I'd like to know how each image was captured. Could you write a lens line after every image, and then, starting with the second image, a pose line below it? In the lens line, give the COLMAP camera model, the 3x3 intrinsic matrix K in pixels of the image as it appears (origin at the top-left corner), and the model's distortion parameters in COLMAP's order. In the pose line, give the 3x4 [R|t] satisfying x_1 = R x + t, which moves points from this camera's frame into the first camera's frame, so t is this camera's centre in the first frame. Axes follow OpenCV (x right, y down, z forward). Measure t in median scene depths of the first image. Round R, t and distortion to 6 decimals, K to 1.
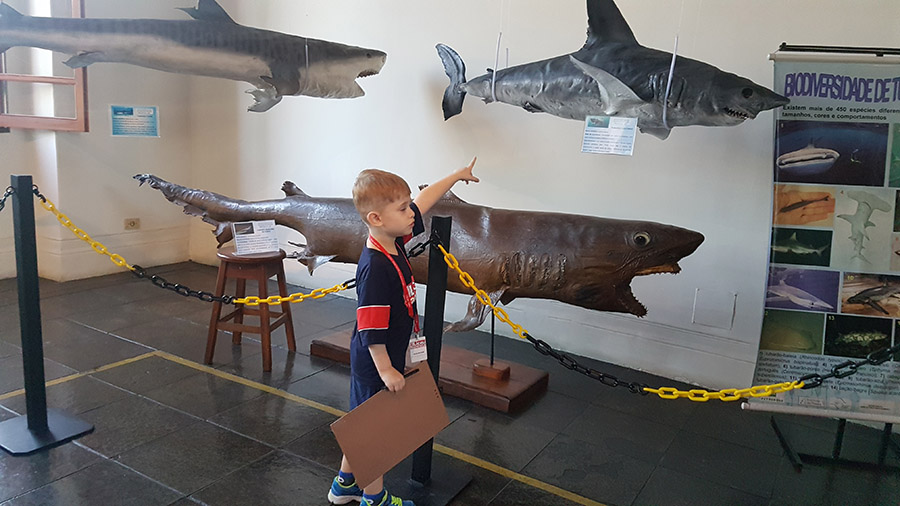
lens RADIAL K [[634.7, 0, 450.0], [0, 634.7, 253.0], [0, 0, 1]] dist [0.070582, -0.088407]
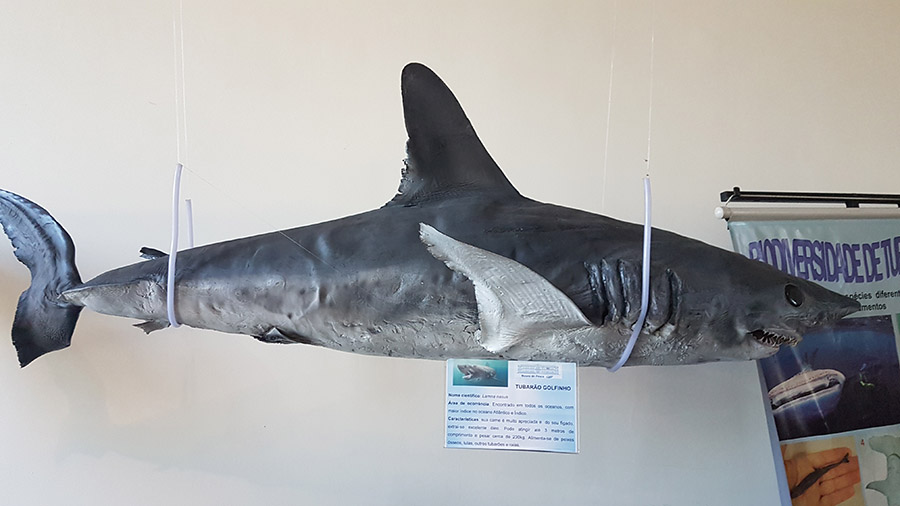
lens RADIAL K [[693.8, 0, 450.0], [0, 693.8, 253.0], [0, 0, 1]] dist [0.323820, -0.491124]
pose [[0.850222, -0.058518, 0.523162, -0.017067], [0.163426, 0.974041, -0.156642, -0.194724], [-0.500415, 0.218678, 0.837714, 0.555980]]
